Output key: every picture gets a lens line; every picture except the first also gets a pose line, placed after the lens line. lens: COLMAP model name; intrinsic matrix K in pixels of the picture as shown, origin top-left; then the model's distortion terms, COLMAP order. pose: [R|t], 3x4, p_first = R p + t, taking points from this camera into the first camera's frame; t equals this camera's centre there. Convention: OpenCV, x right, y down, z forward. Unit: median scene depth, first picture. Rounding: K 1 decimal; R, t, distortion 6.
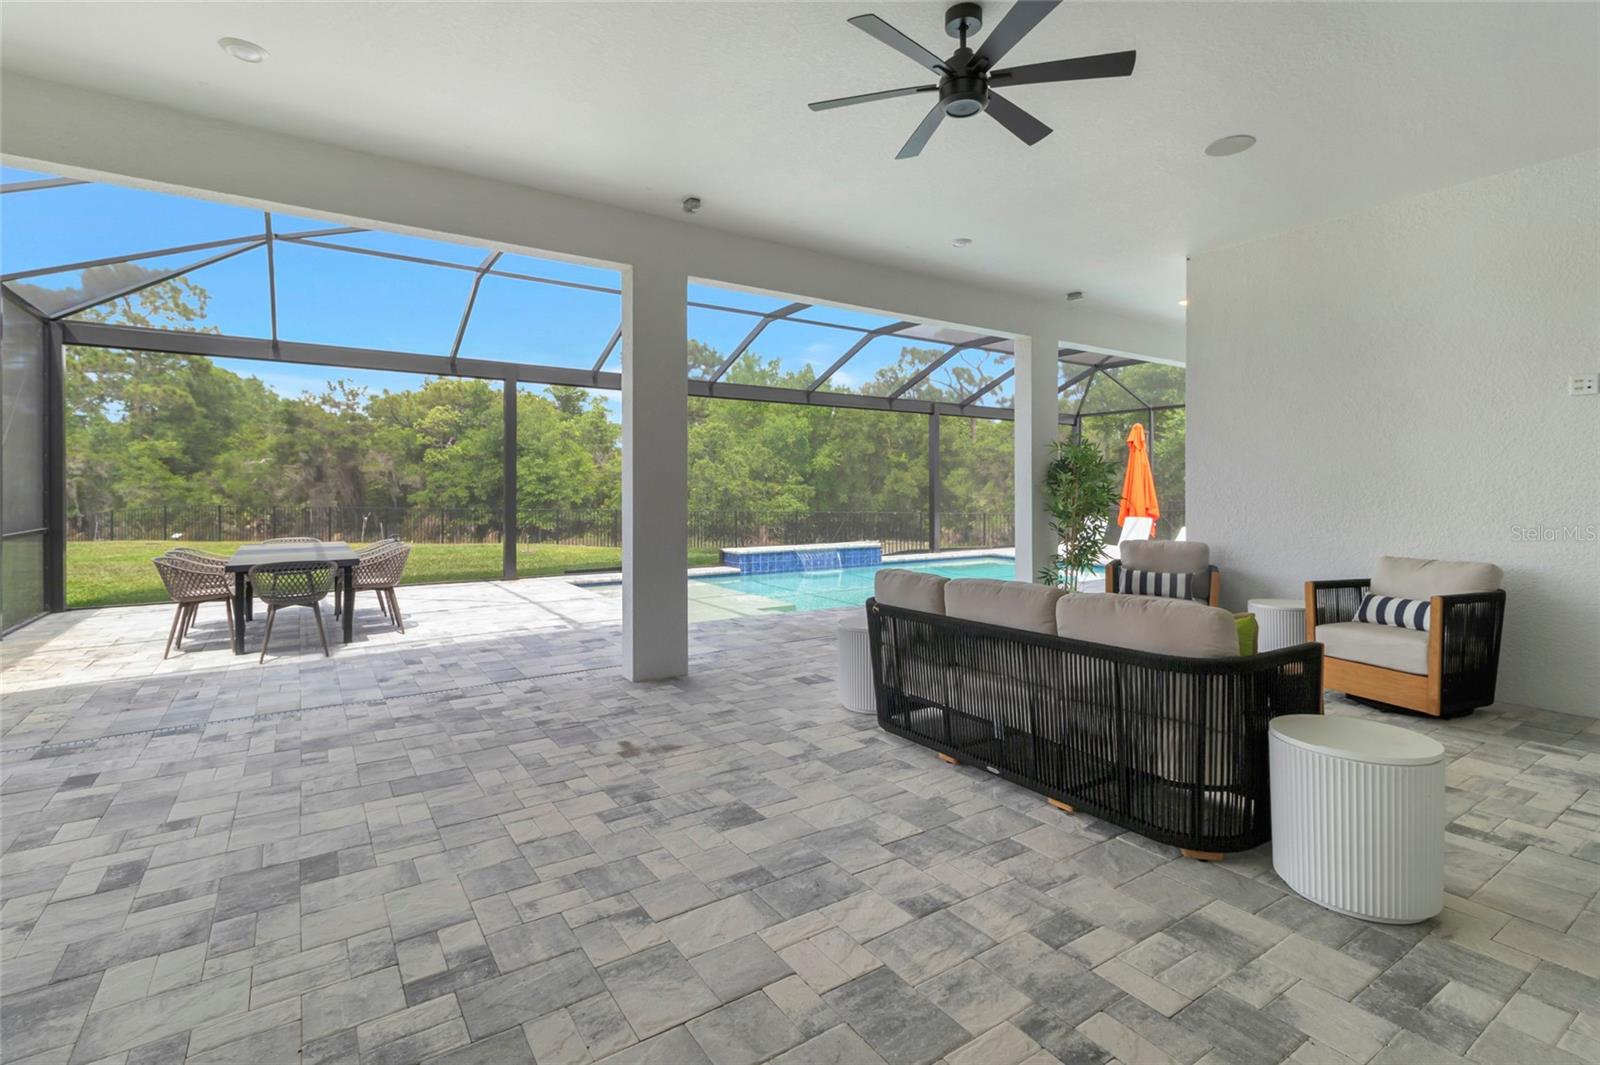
lens RADIAL K [[749.9, 0, 816.8], [0, 749.9, 486.3], [0, 0, 1]] dist [0.003273, 0.000852]
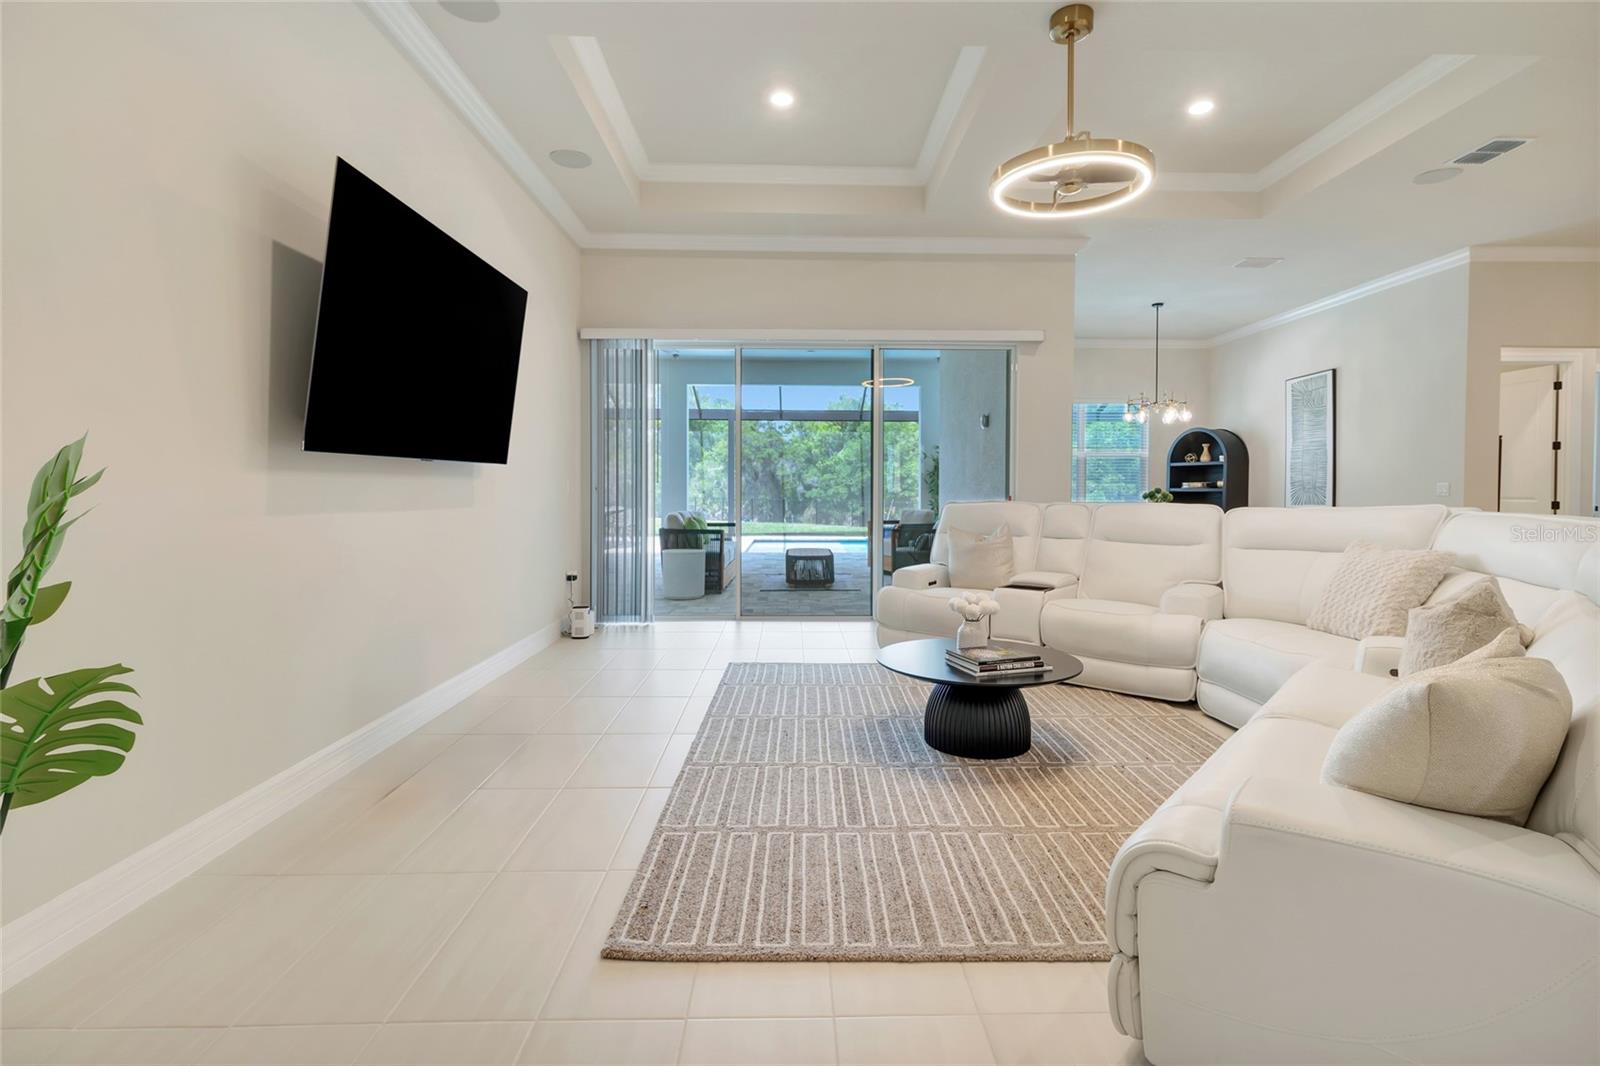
lens RADIAL K [[739.3, 0, 813.7], [0, 739.3, 501.4], [0, 0, 1]] dist [0.005025, 0.000651]
pose [[0.839390, 0.009008, -0.543454, 0.186526], [0.001887, 0.999808, 0.019487, 0.002955], [0.543526, -0.017383, 0.839212, -0.089734]]
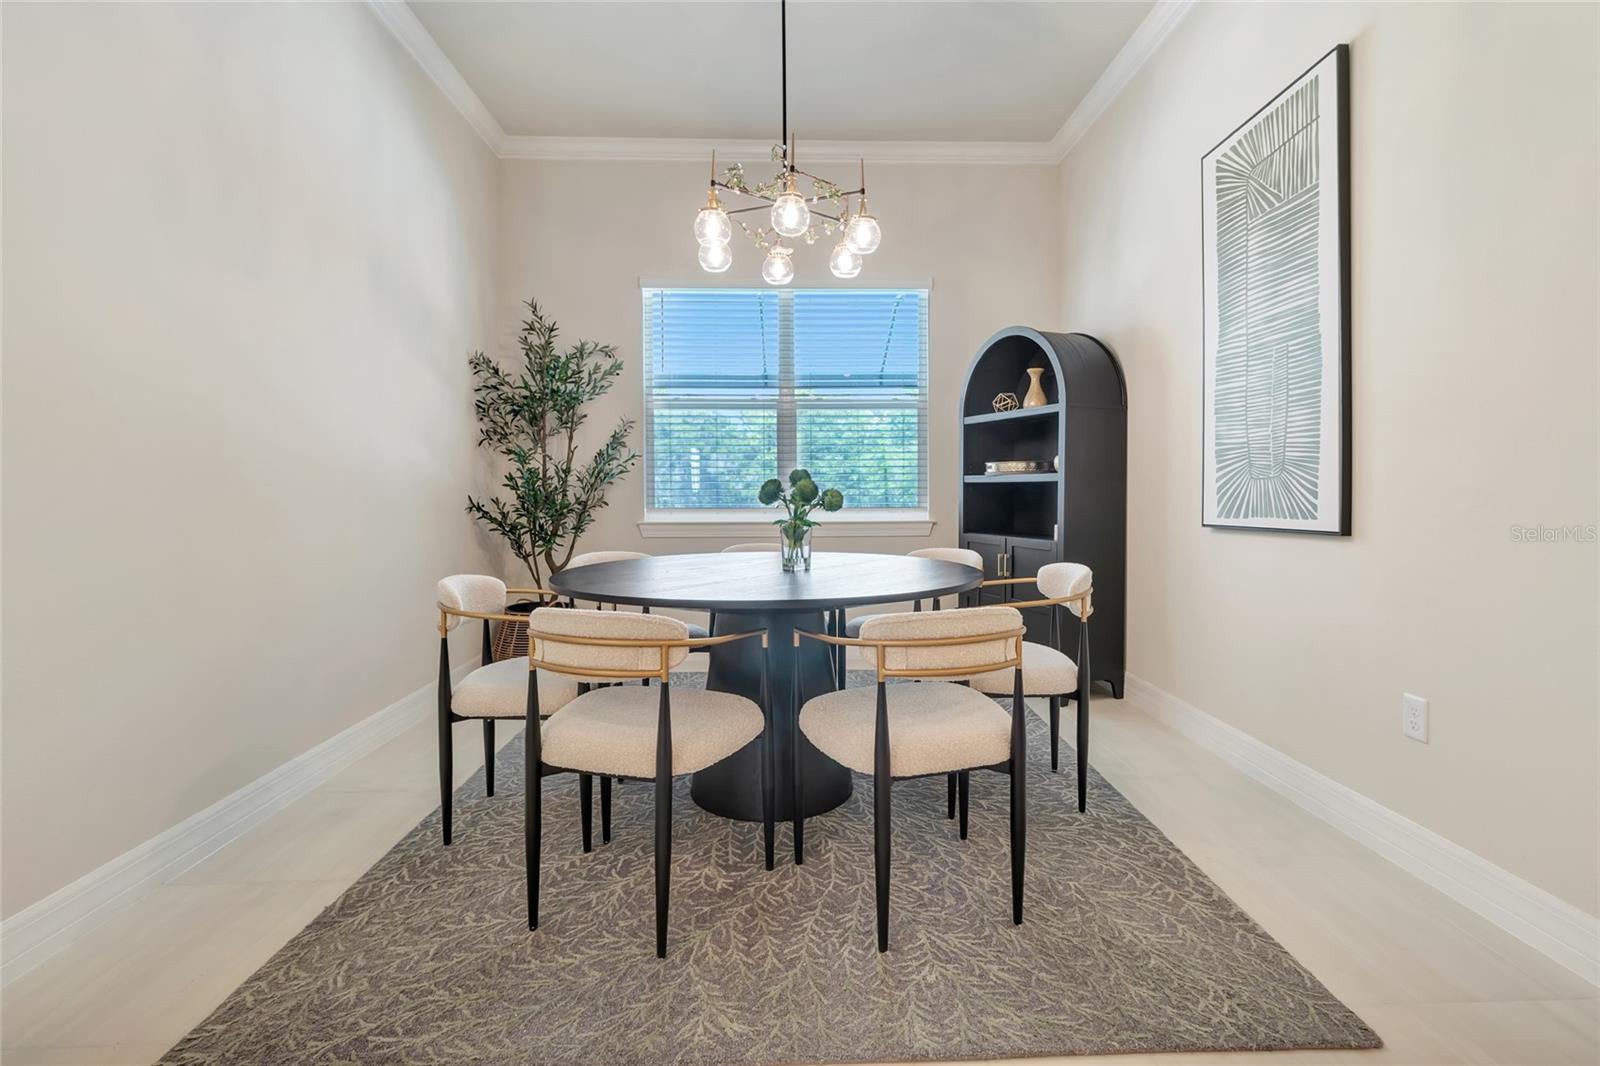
lens RADIAL K [[742.1, 0, 815.9], [0, 742.1, 506.6], [0, 0, 1]] dist [0.008591, 0.000316]
pose [[0.842684, 0.004925, -0.538386, 0.192289], [0.012425, 0.999514, 0.028592, 0.004864], [0.538265, -0.030784, 0.842213, 0.085537]]
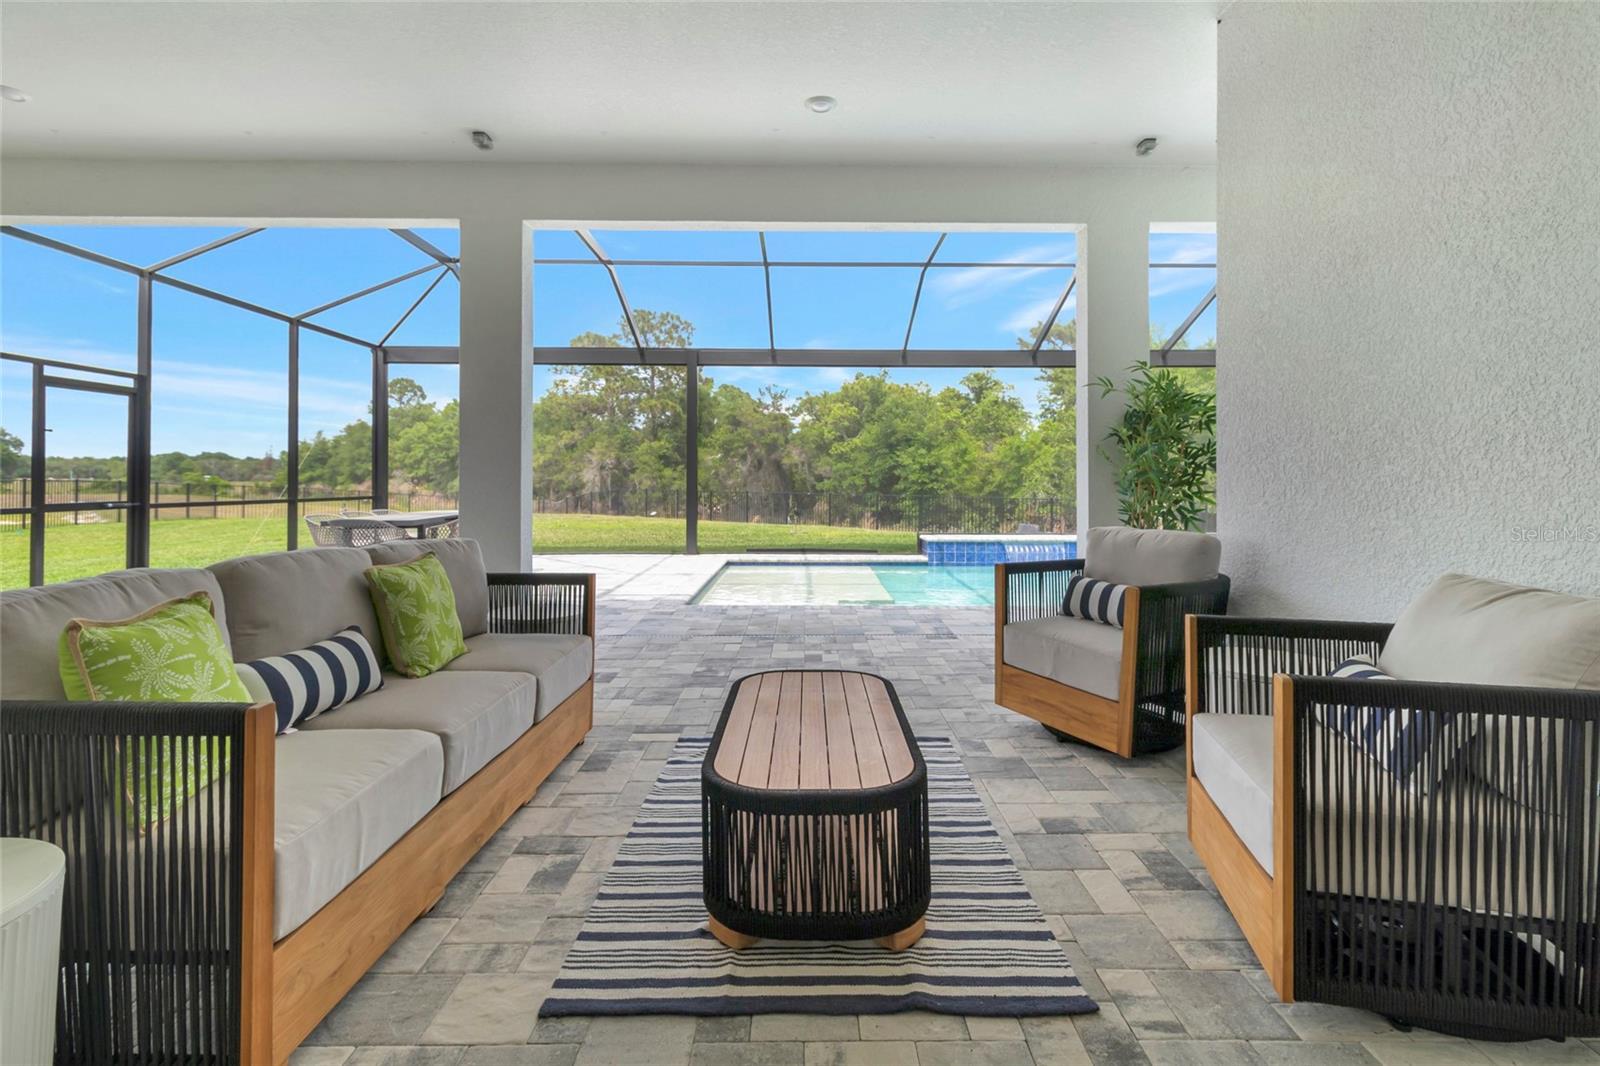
lens RADIAL K [[749.8, 0, 812.7], [0, 749.8, 473.3], [0, 0, 1]] dist [0.003821, 0.000256]
pose [[0.829823, -0.005855, -0.557996, 0.089089], [0.002087, 0.999971, -0.007389, 0.005029], [0.558023, 0.004967, 0.829811, 0.059756]]
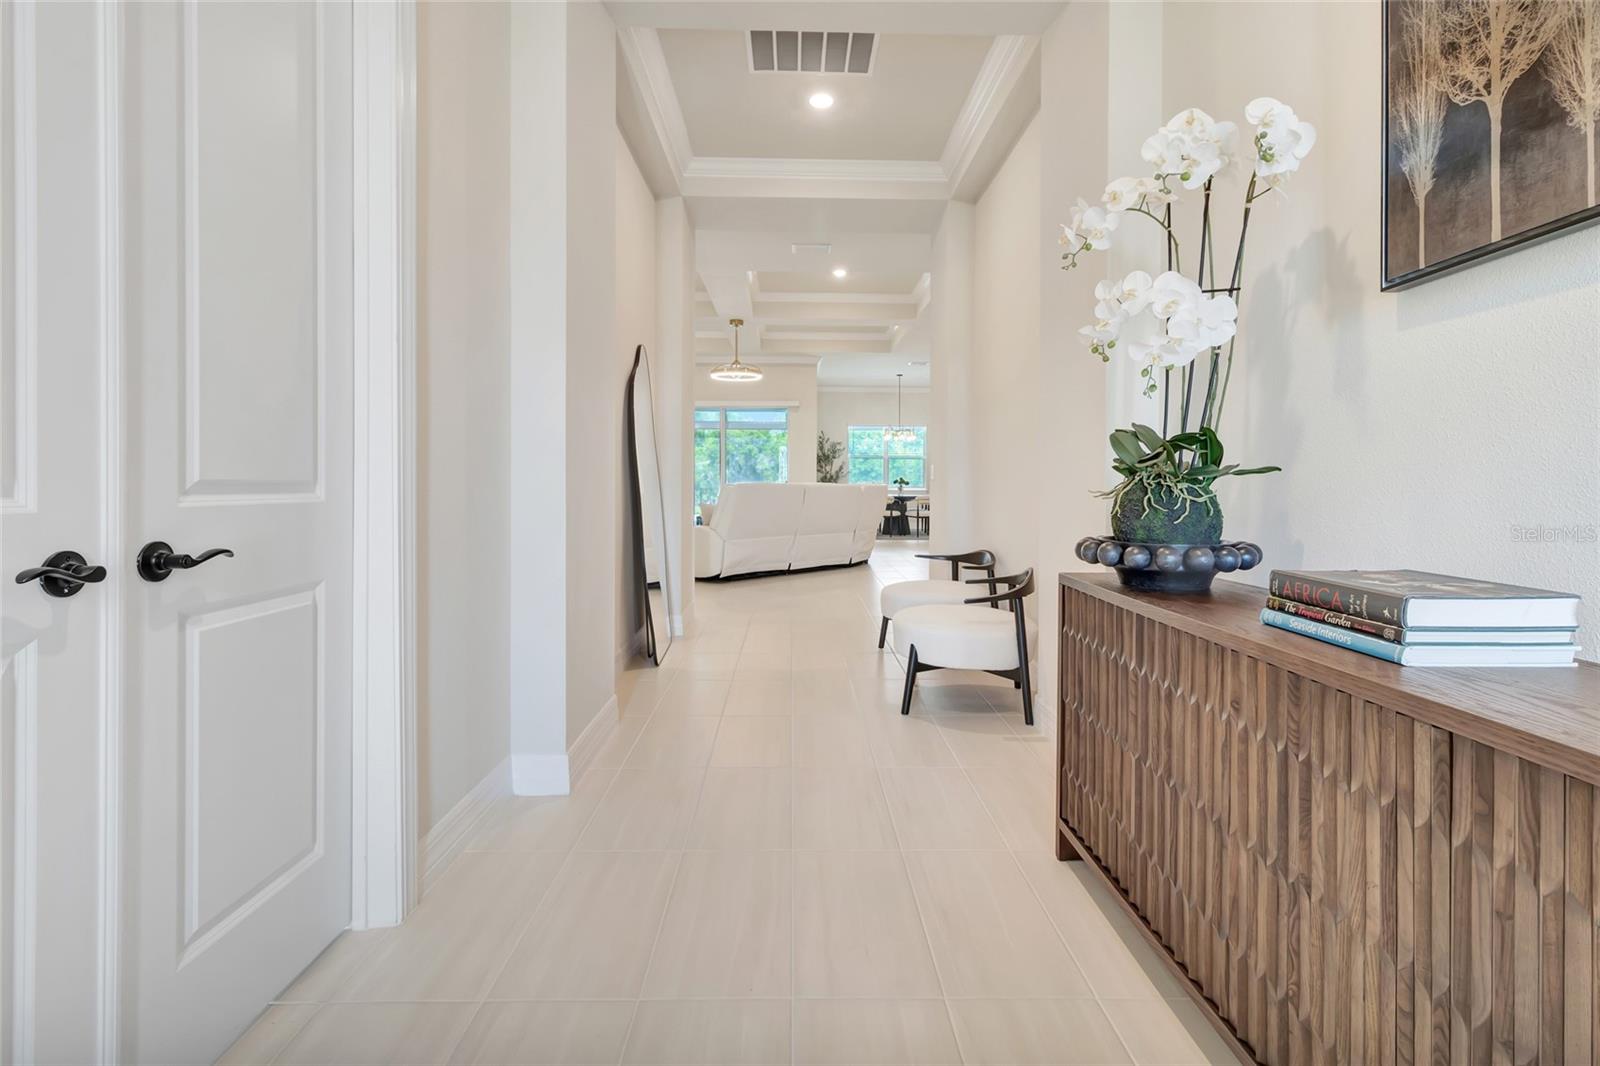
lens RADIAL K [[742.1, 0, 815.9], [0, 742.1, 506.6], [0, 0, 1]] dist [0.008591, 0.000316]
pose [[0.838926, 0.016681, -0.543989, 0.324922], [0.003507, 0.999344, 0.036053, 0.004391], [0.544234, -0.032154, 0.838317, -0.201513]]
